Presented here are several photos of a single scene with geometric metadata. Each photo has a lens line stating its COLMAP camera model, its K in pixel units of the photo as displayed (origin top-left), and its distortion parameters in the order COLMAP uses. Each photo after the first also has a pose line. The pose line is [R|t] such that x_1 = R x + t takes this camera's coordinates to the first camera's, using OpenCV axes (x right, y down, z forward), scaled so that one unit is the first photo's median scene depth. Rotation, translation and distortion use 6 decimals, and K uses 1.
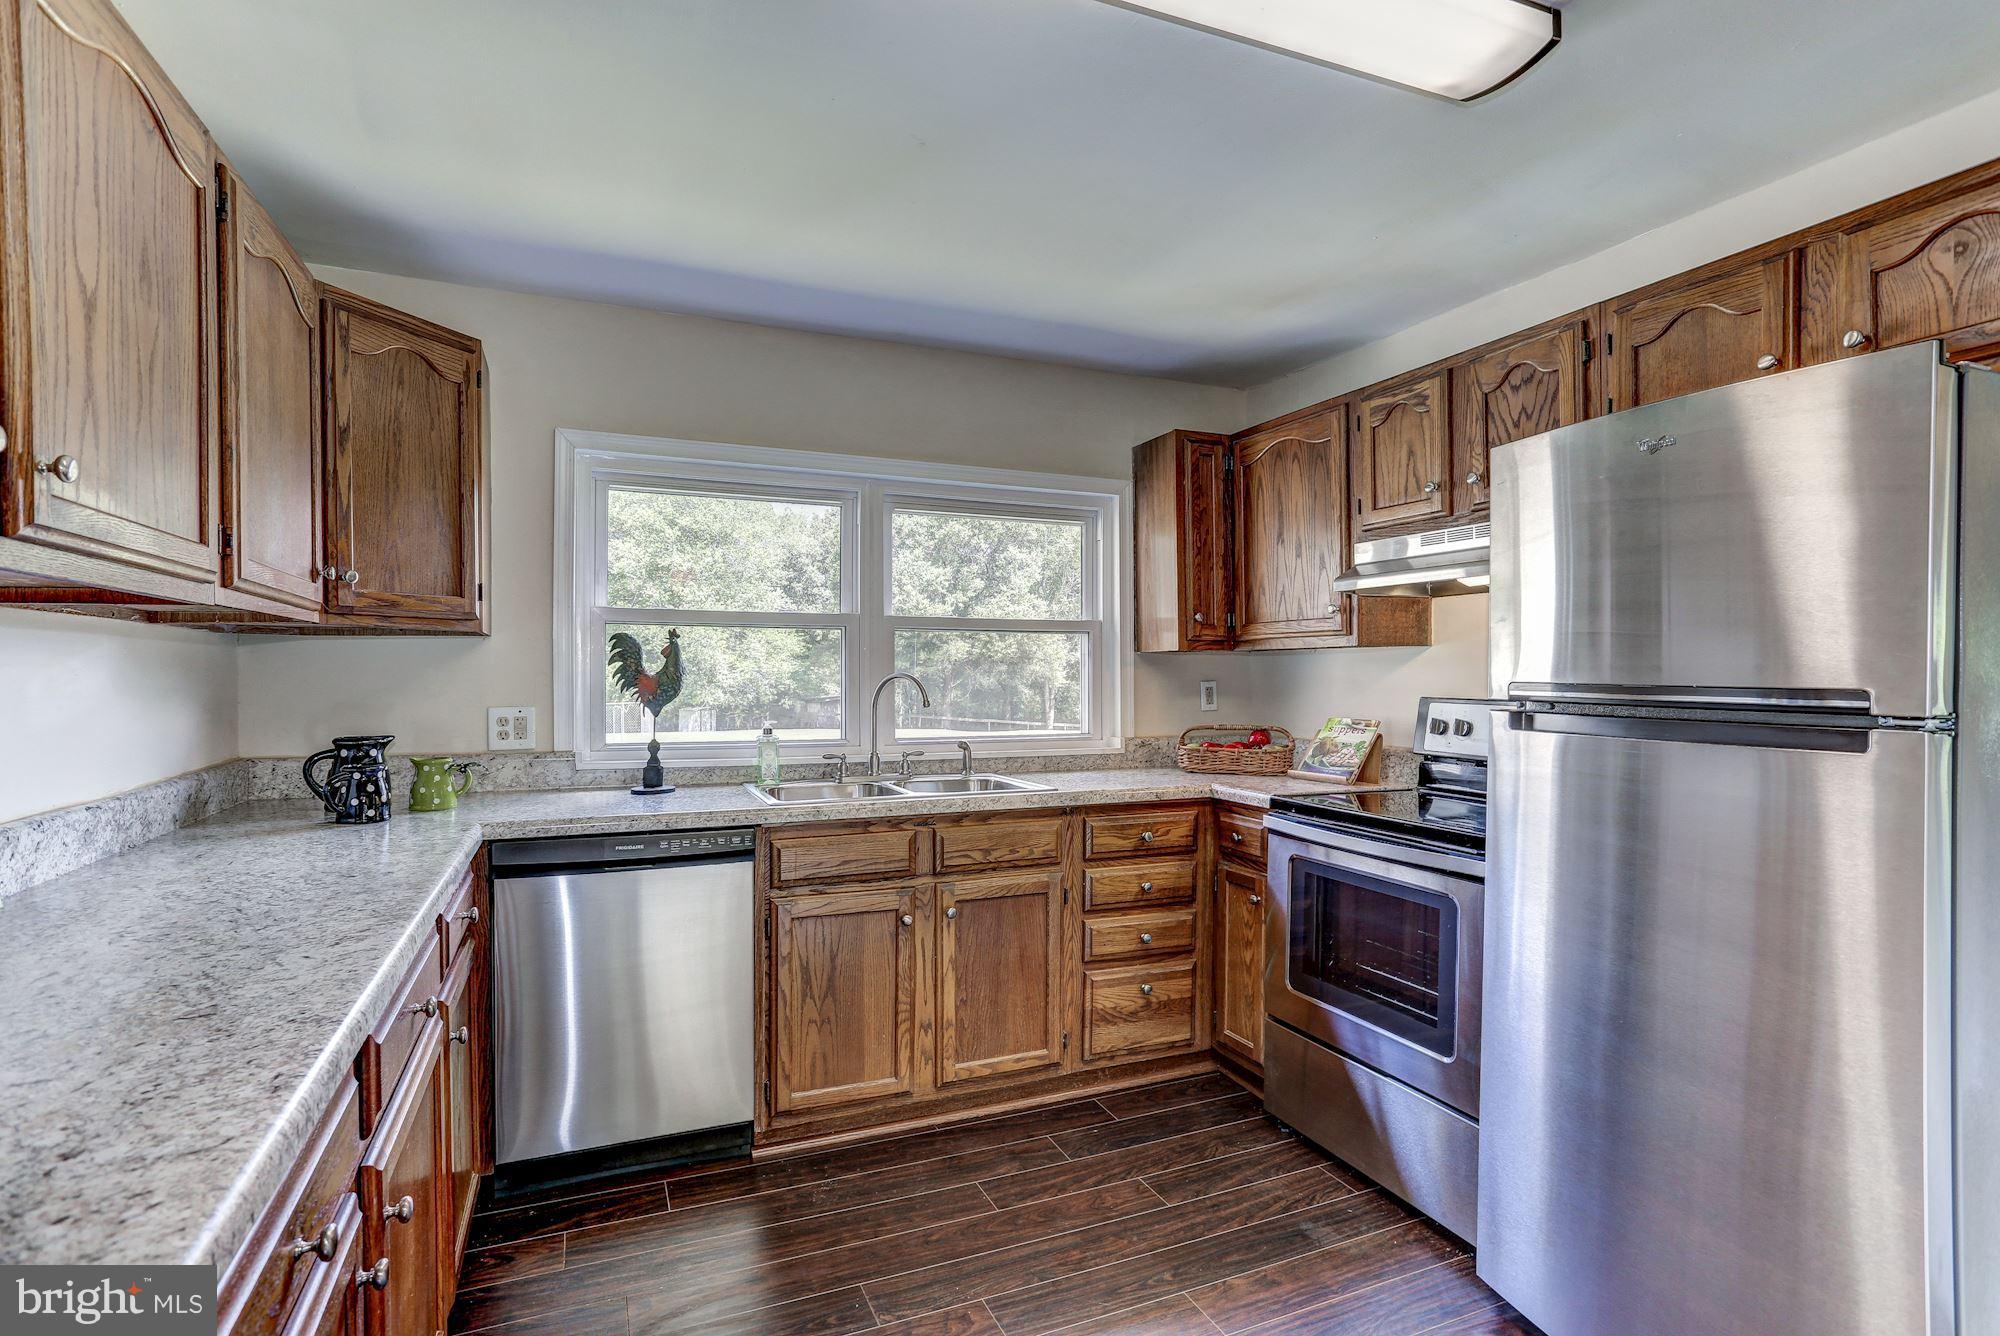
lens RADIAL K [[965.7, 0, 996.7], [0, 965.7, 669.1], [0, 0, 1]] dist [-0.057392, 0.034742]
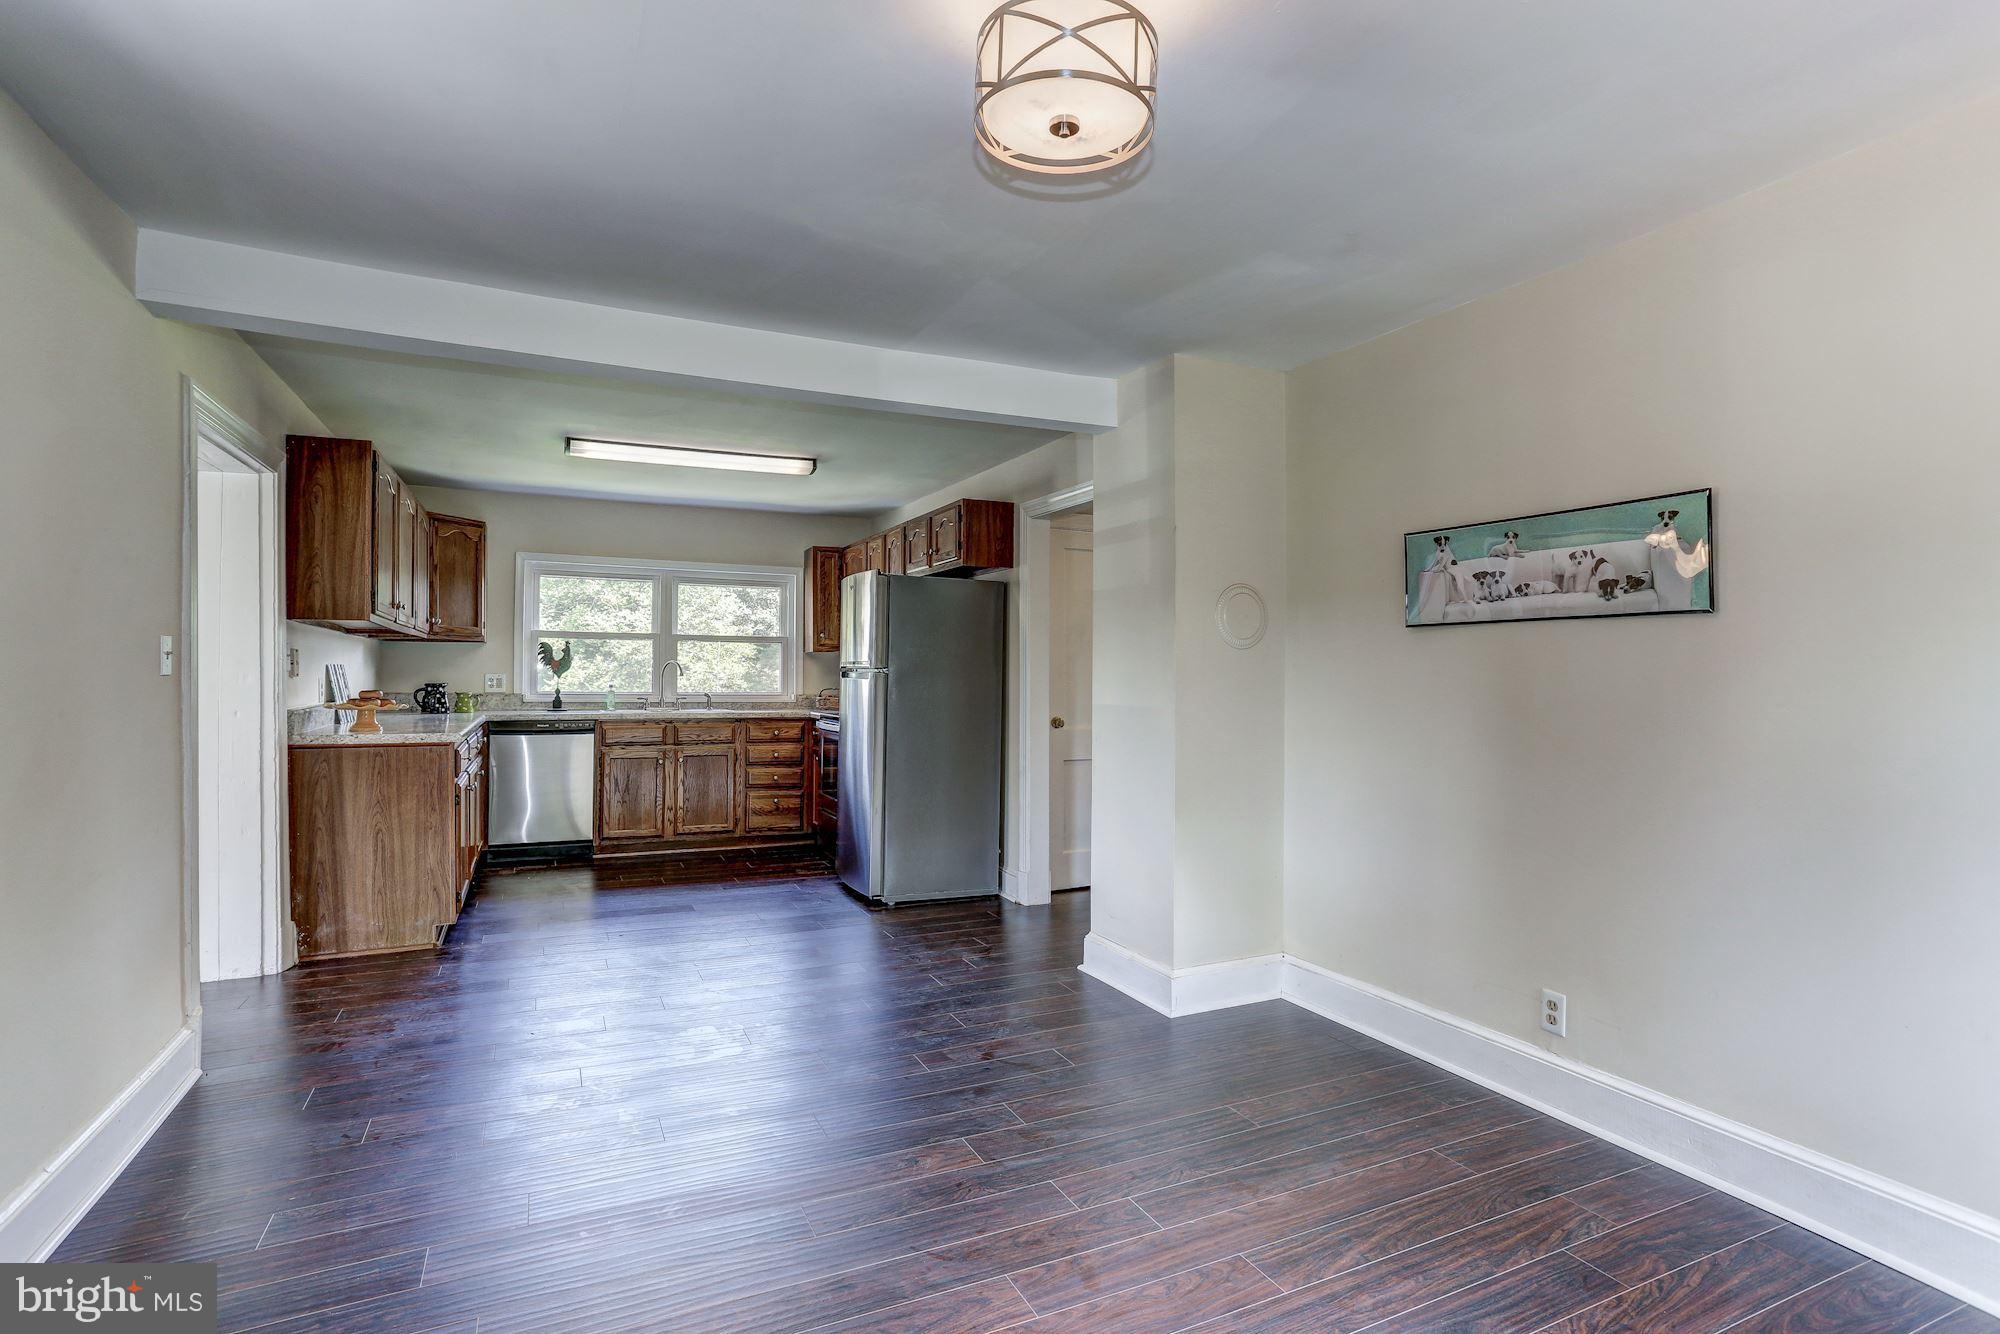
lens RADIAL K [[948.0, 0, 970.5], [0, 948.0, 658.9], [0, 0, 1]] dist [-0.056129, 0.067983]
pose [[0.999822, 0.005726, 0.017971, 0.622591], [-0.005462, 0.999877, -0.014702, 0.032952], [-0.018053, 0.014601, 0.999730, -1.341527]]
